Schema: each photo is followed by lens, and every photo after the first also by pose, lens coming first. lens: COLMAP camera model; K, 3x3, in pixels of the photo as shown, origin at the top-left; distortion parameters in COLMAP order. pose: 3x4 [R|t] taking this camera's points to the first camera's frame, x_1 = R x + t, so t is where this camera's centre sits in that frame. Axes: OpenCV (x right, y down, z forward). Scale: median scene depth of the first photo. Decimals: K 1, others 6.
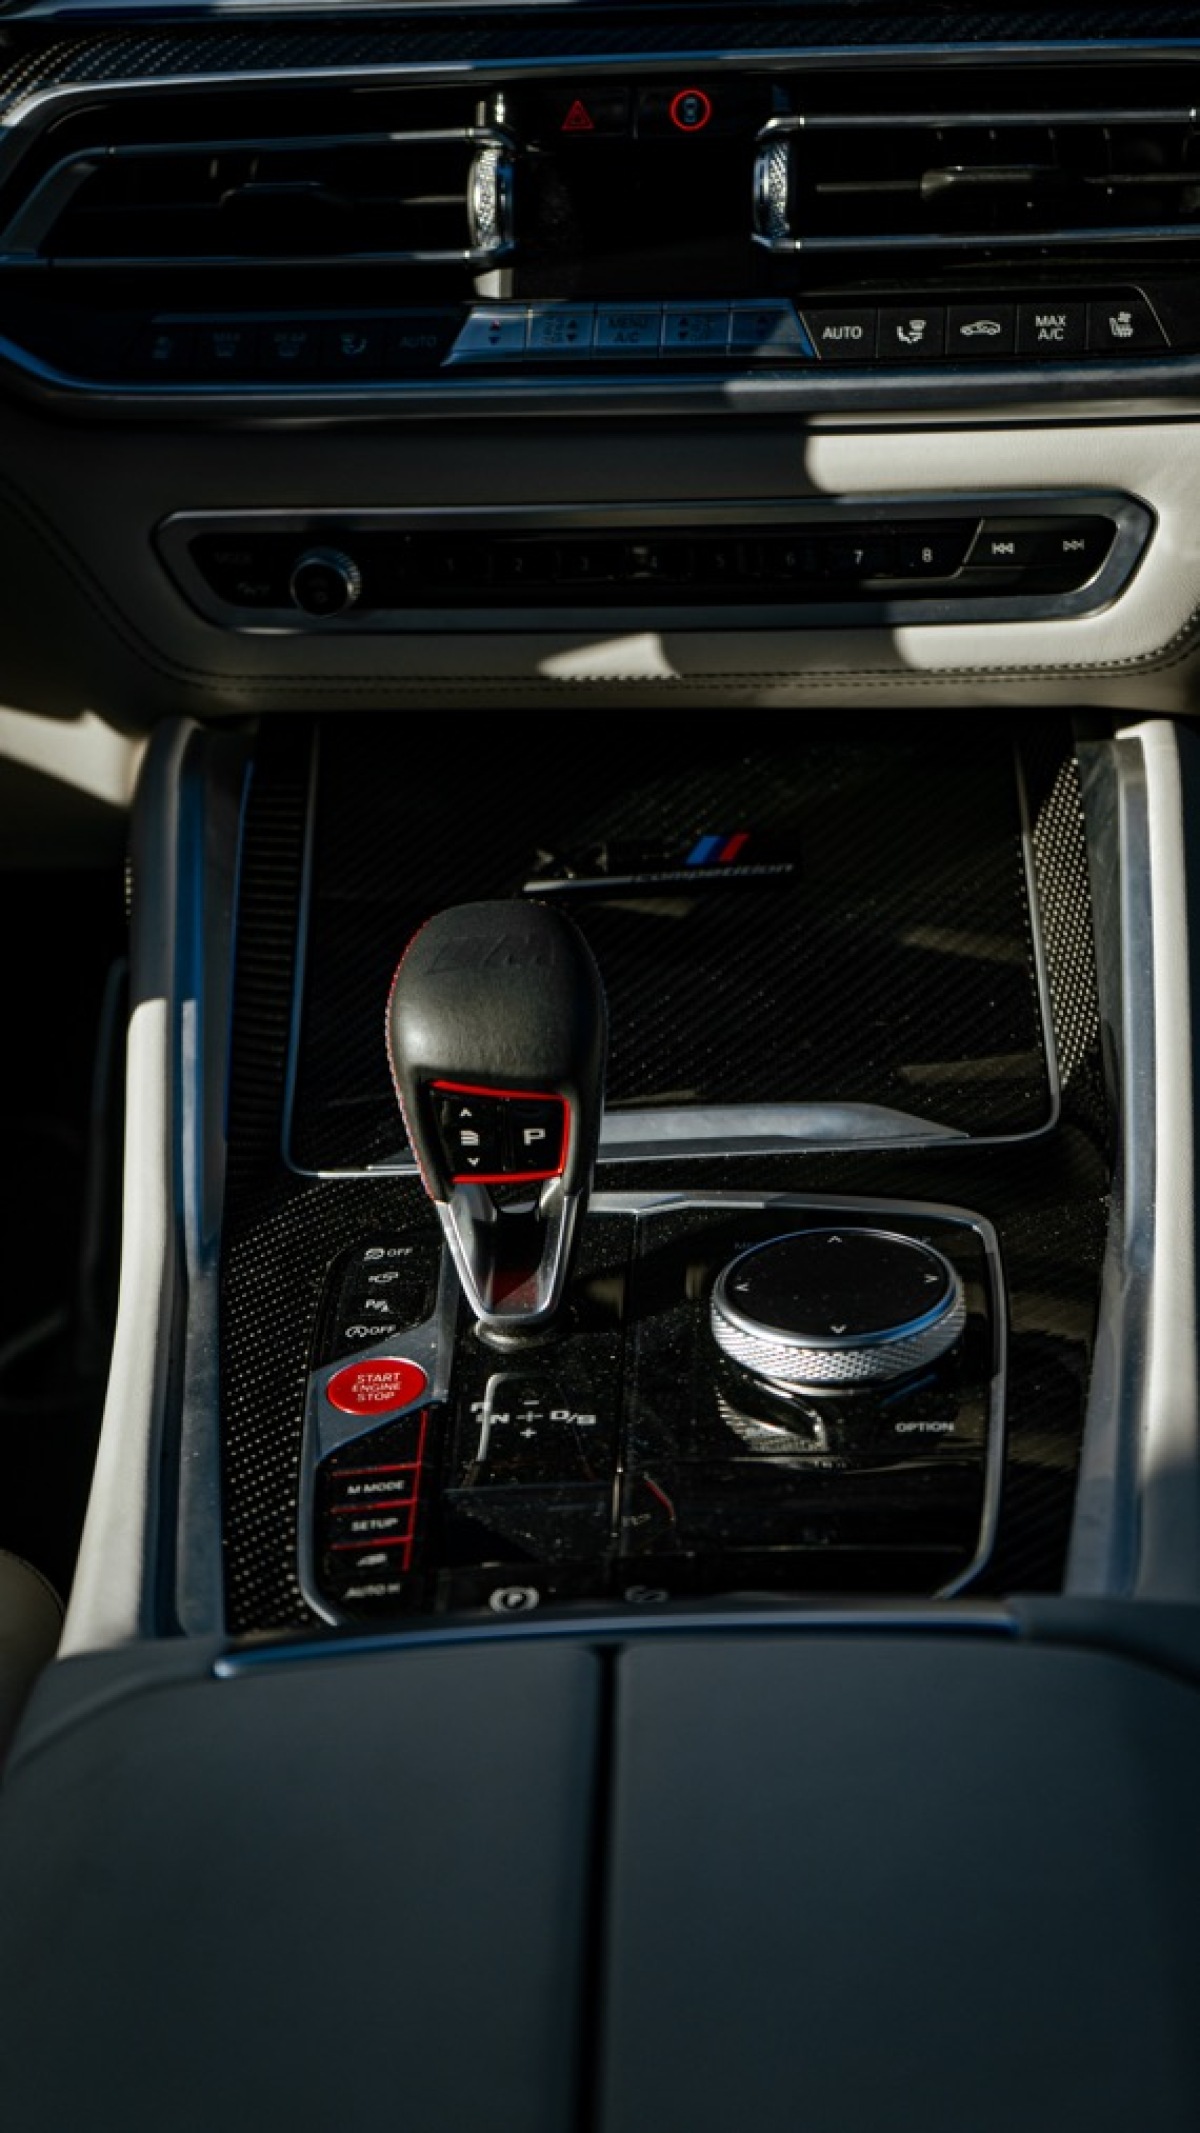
lens RADIAL K [[3602.7, 0, 600.0], [0, 3602.7, 1066.5], [0, 0, 1]] dist [0.076436, 0.034018]
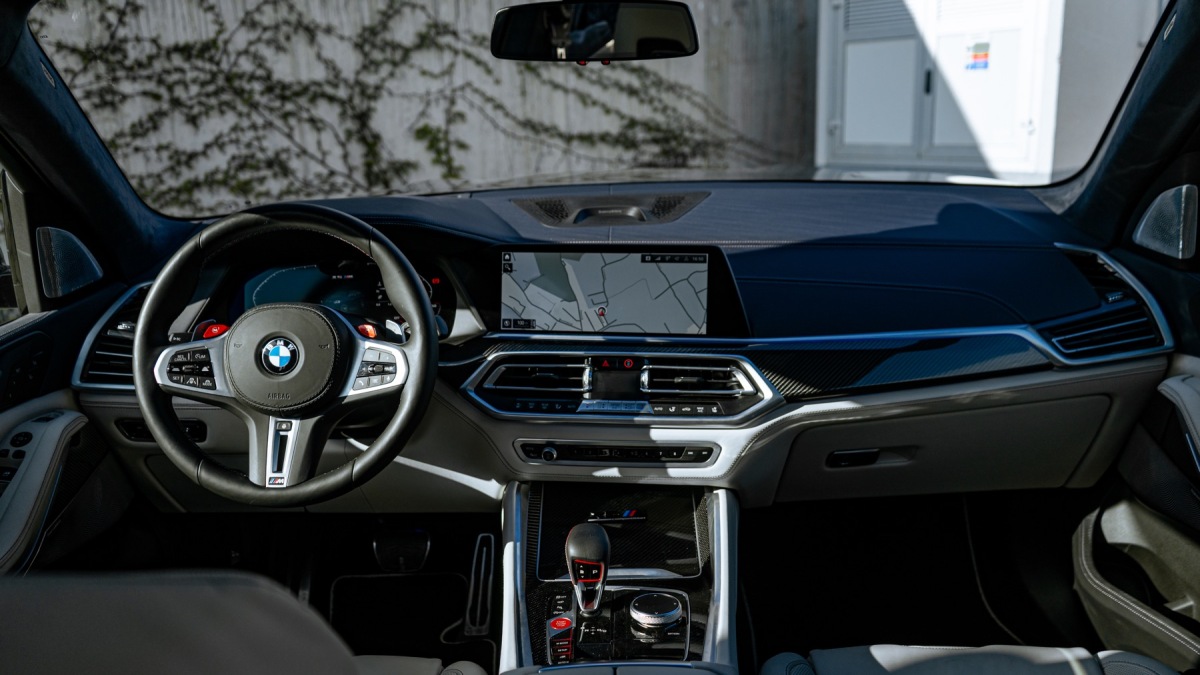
lens RADIAL K [[979.2, 0, 600.0], [0, 979.2, 337.5], [0, 0, 1]] dist [-0.009104, -0.001604]
pose [[0.999026, 0.039086, 0.020483, -0.043474], [-0.033253, 0.971950, -0.232824, 0.016189], [-0.029008, 0.231916, 0.972303, -0.318461]]
